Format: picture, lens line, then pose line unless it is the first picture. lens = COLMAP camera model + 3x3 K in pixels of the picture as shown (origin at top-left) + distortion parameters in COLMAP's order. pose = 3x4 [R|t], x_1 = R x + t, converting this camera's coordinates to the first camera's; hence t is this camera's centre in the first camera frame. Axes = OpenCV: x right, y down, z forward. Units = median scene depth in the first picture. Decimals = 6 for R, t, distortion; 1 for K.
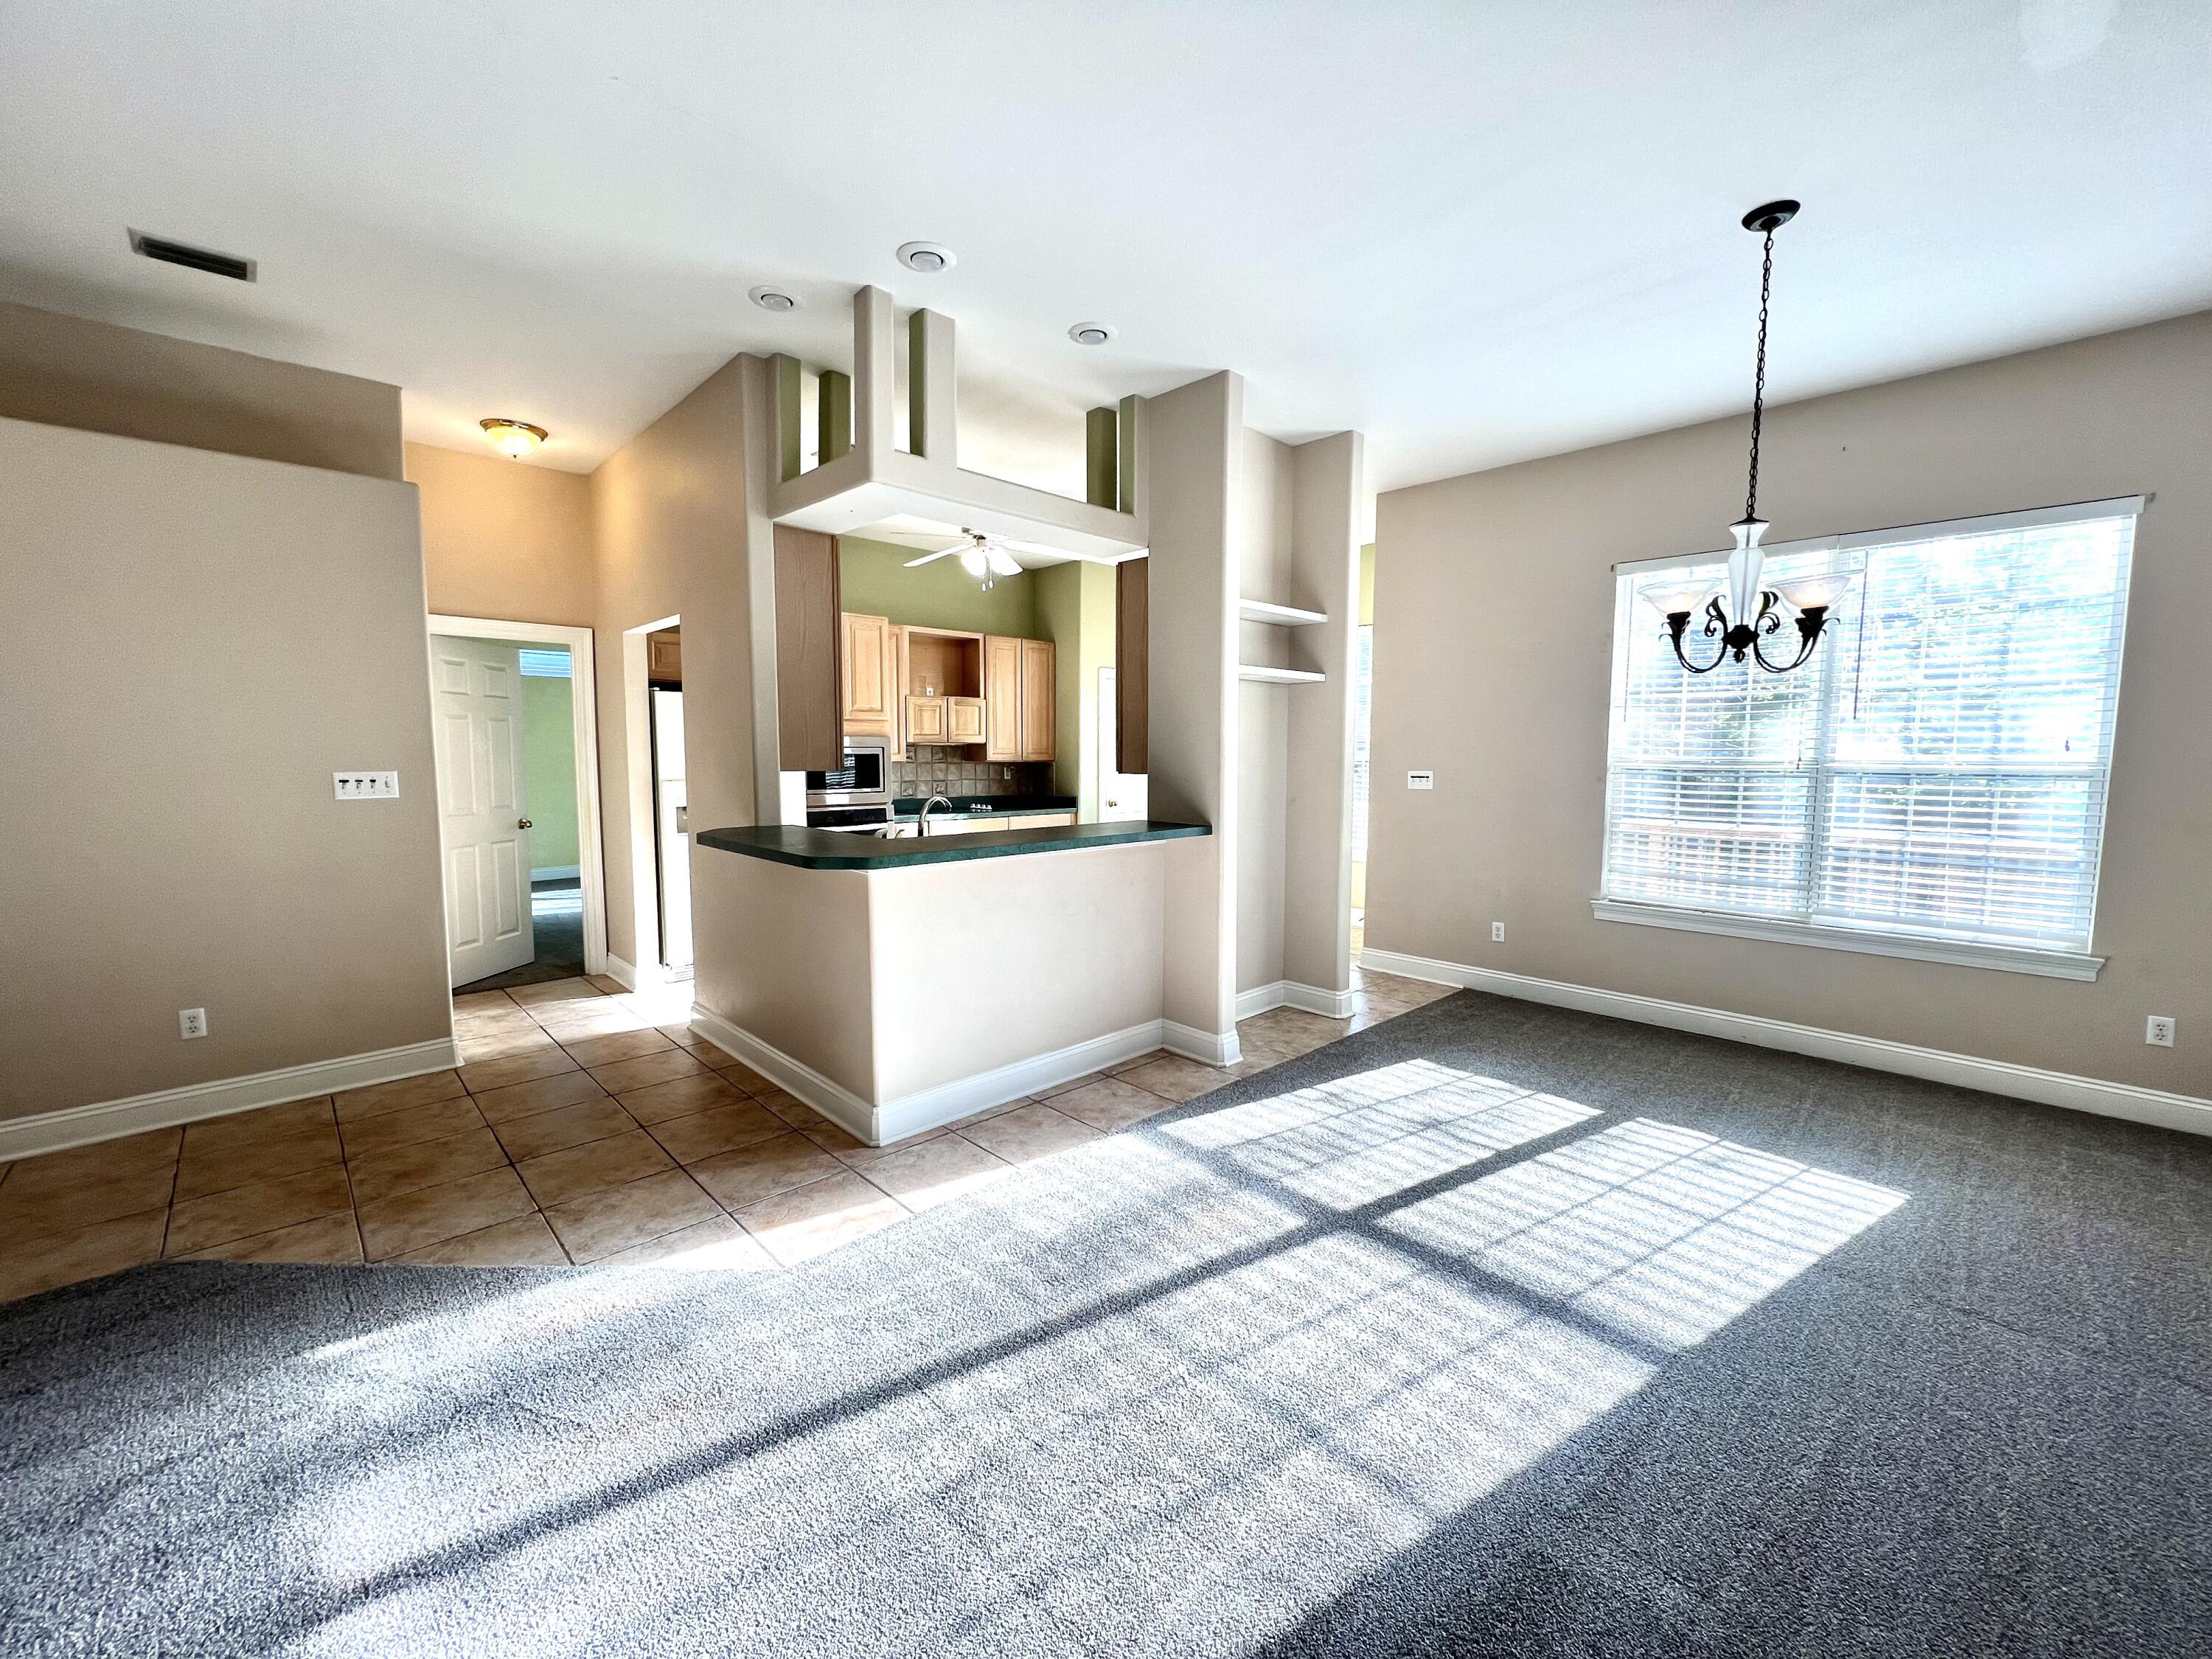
lens RADIAL K [[883.8, 0, 1102.6], [0, 883.8, 824.0], [0, 0, 1]] dist [0.000108, -0.000232]
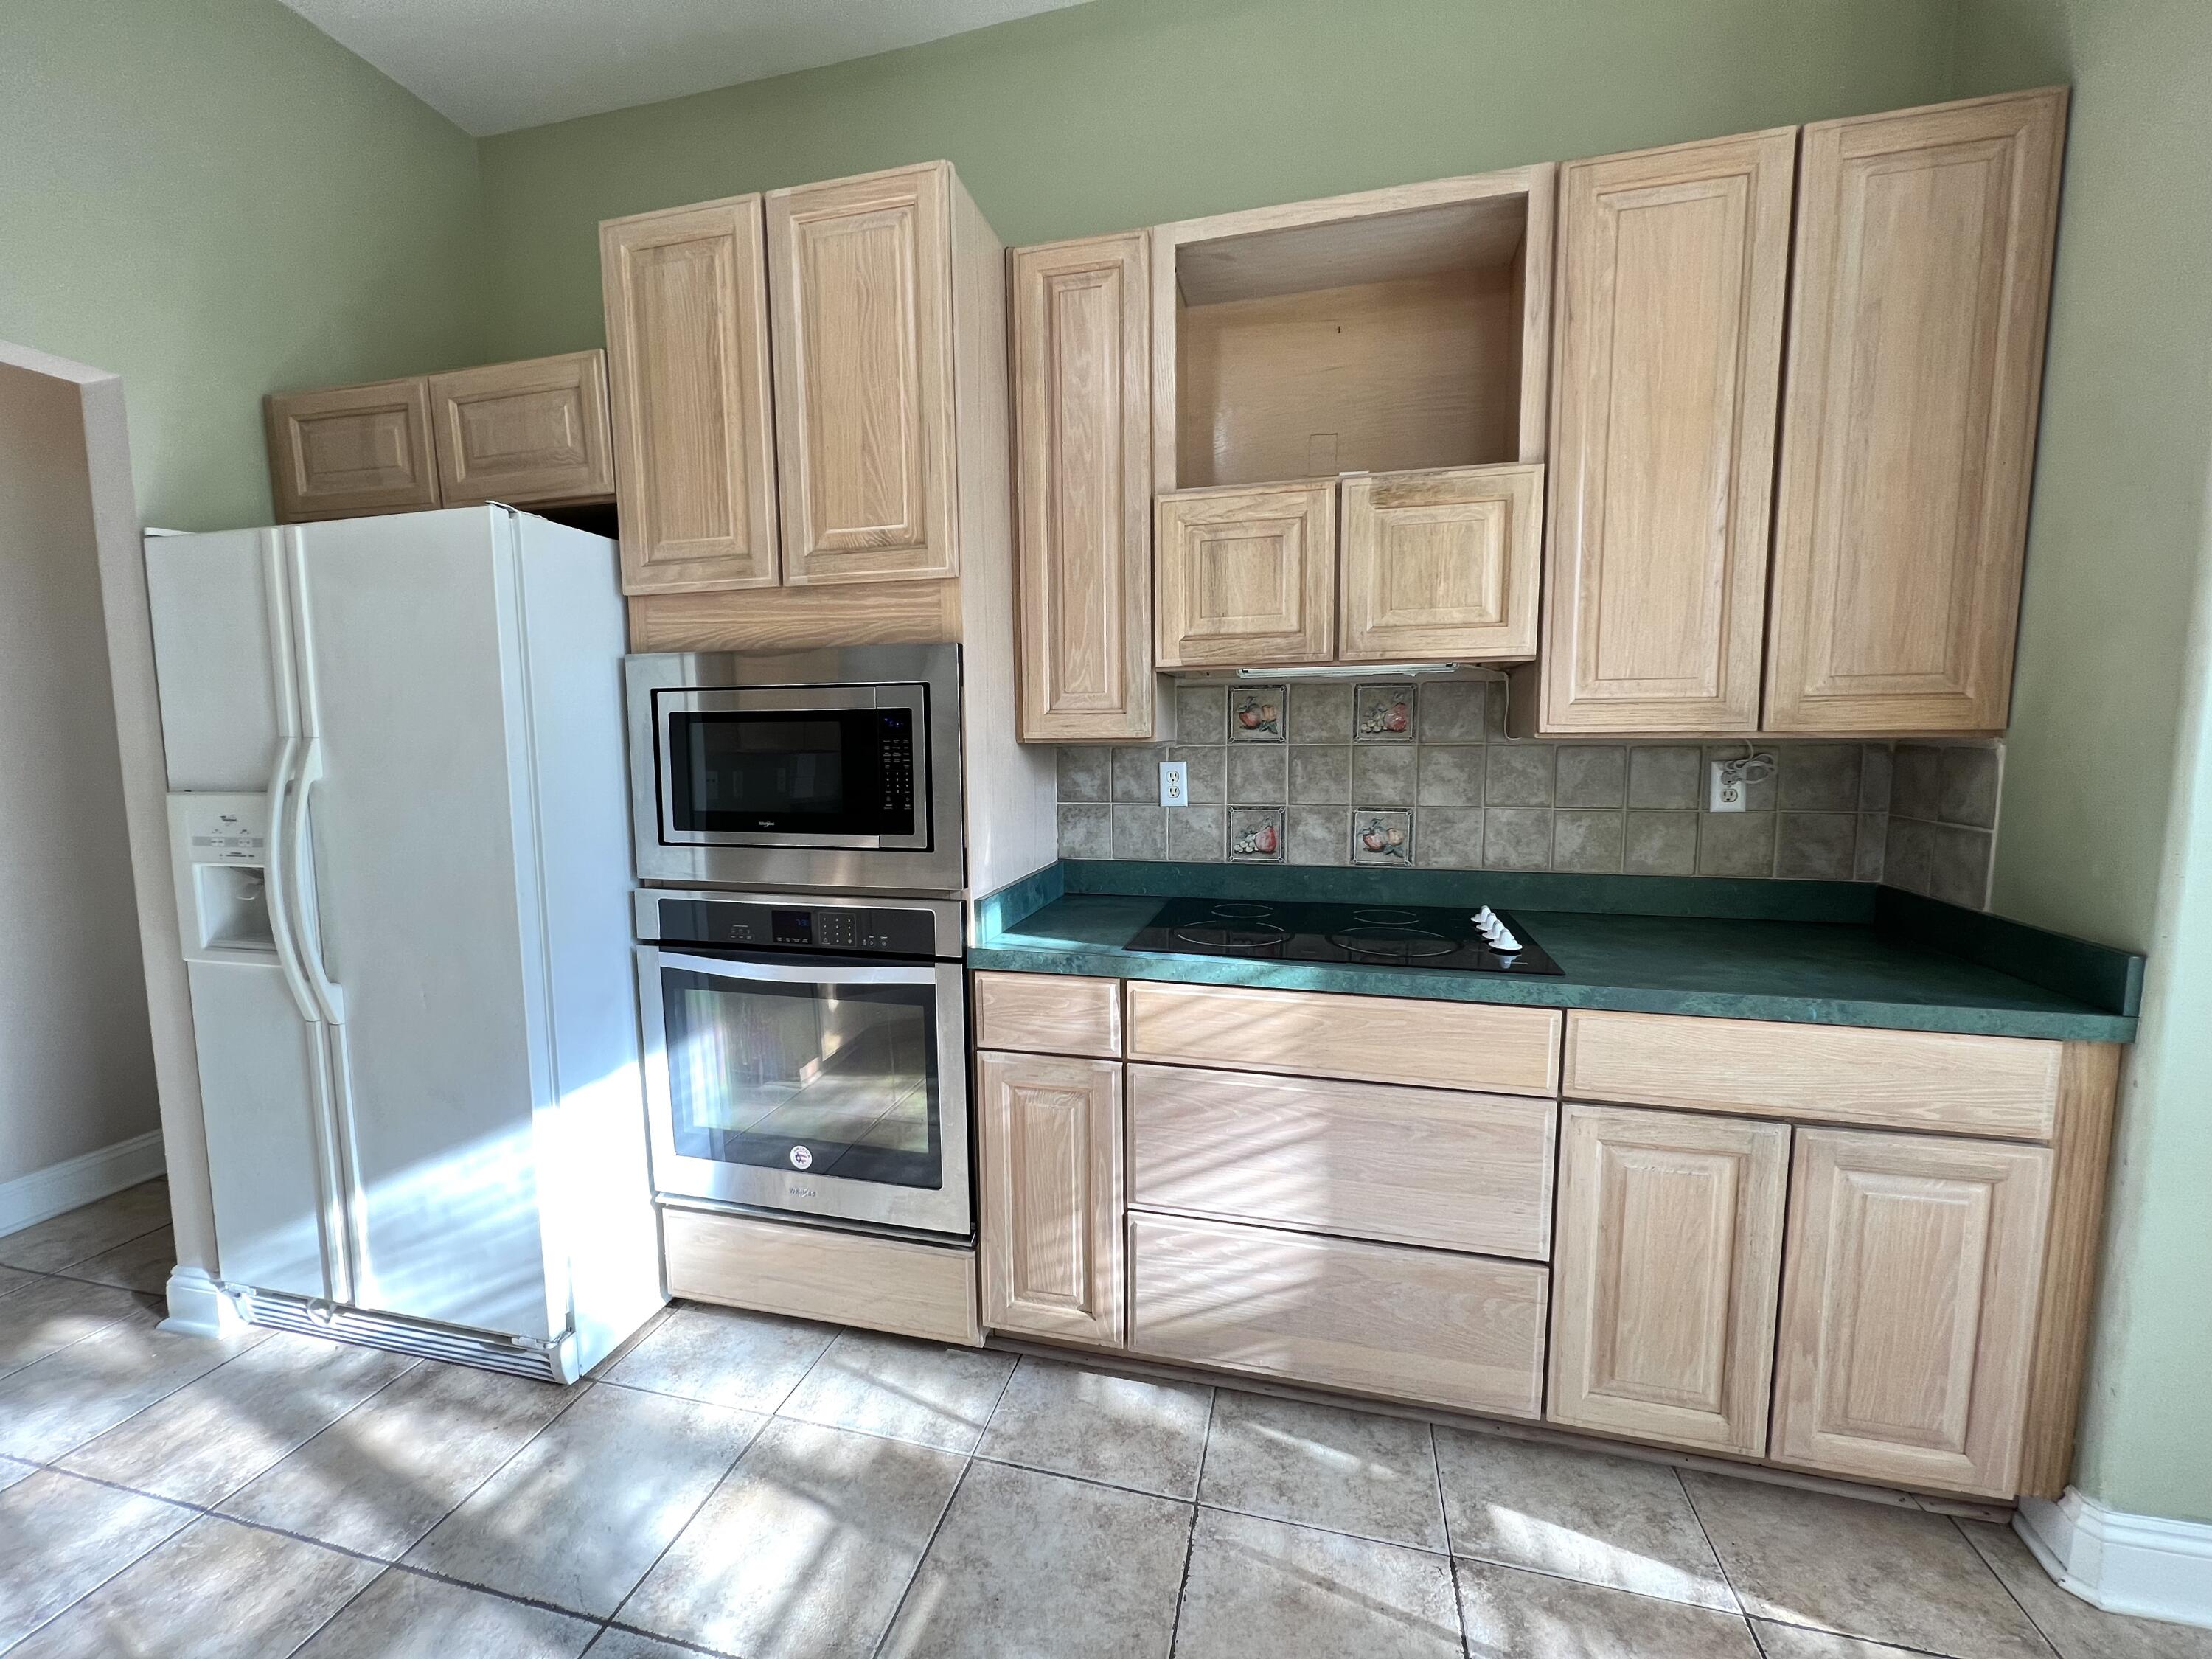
lens RADIAL K [[883.8, 0, 1102.6], [0, 883.8, 824.0], [0, 0, 1]] dist [0.000108, -0.000232]
pose [[0.535186, 0.077592, -0.841163, 0.004666], [-0.060325, 0.996741, 0.053561, -0.054162], [0.842577, 0.022078, 0.538122, 0.785362]]
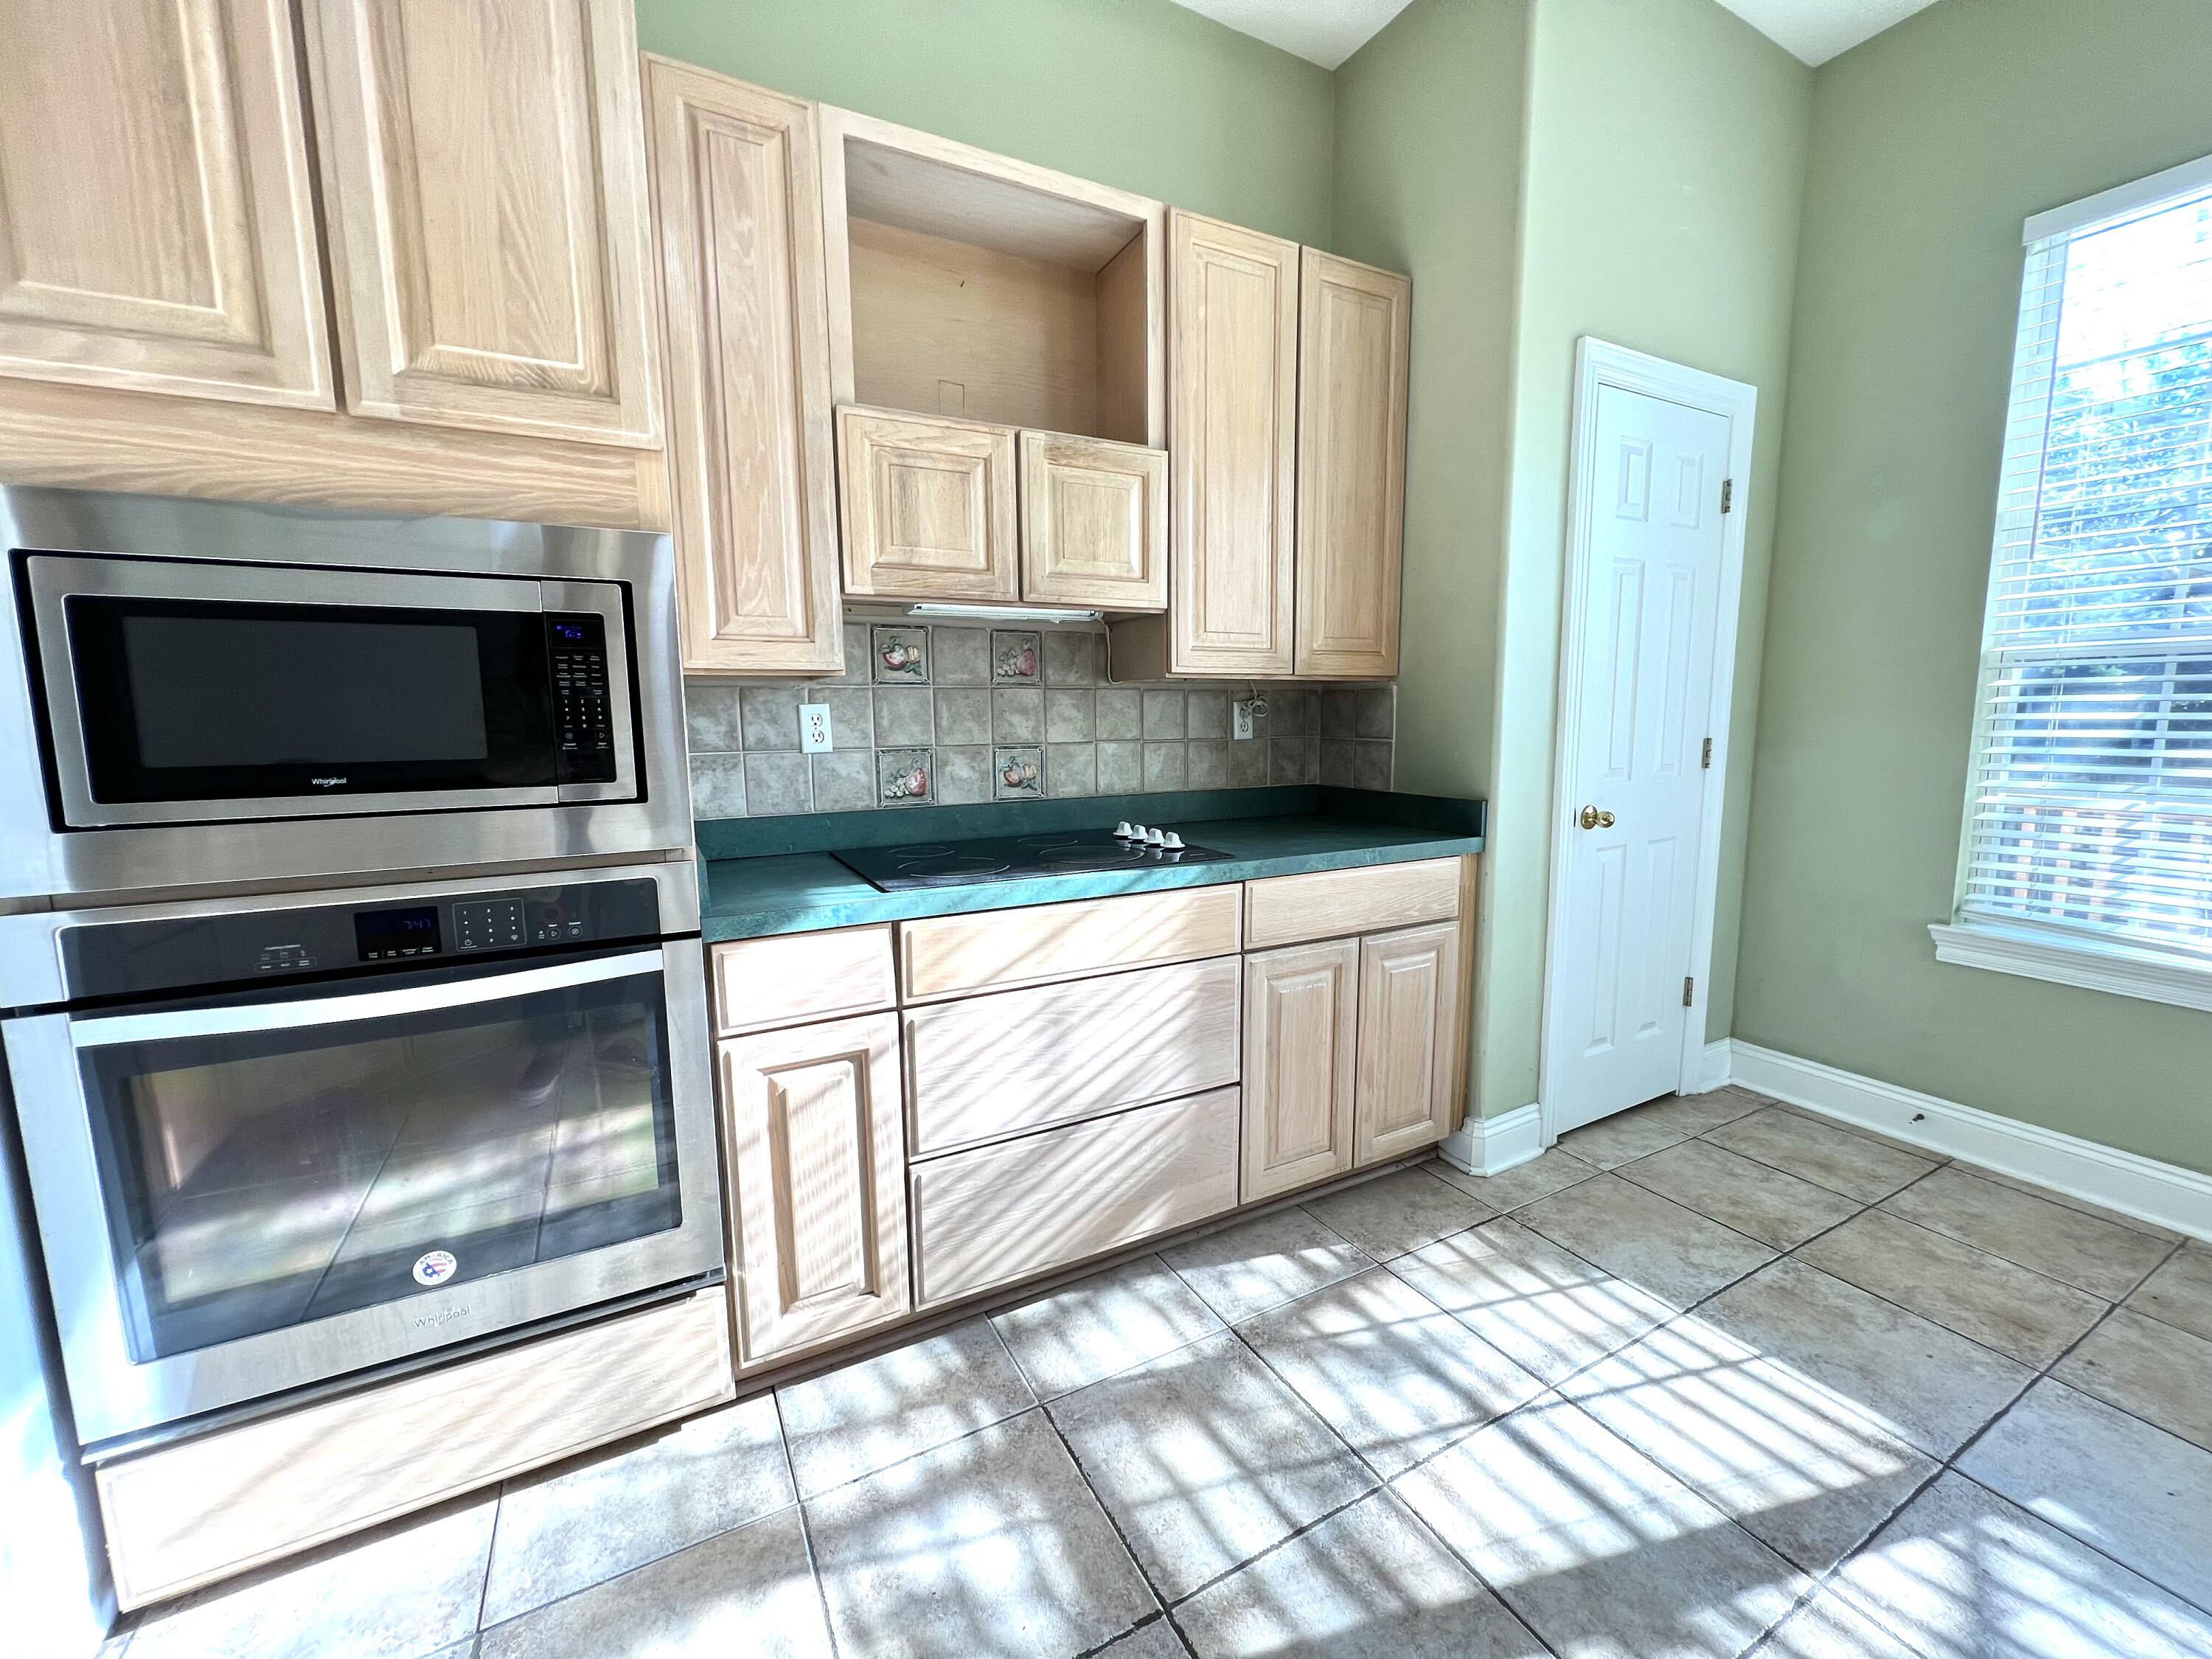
lens RADIAL K [[883.8, 0, 1102.6], [0, 883.8, 824.0], [0, 0, 1]] dist [0.000108, -0.000232]
pose [[0.964053, 0.018018, -0.265099, -0.076249], [-0.006968, 0.999069, 0.042564, -0.035461], [0.265620, -0.039187, 0.963281, 0.722619]]
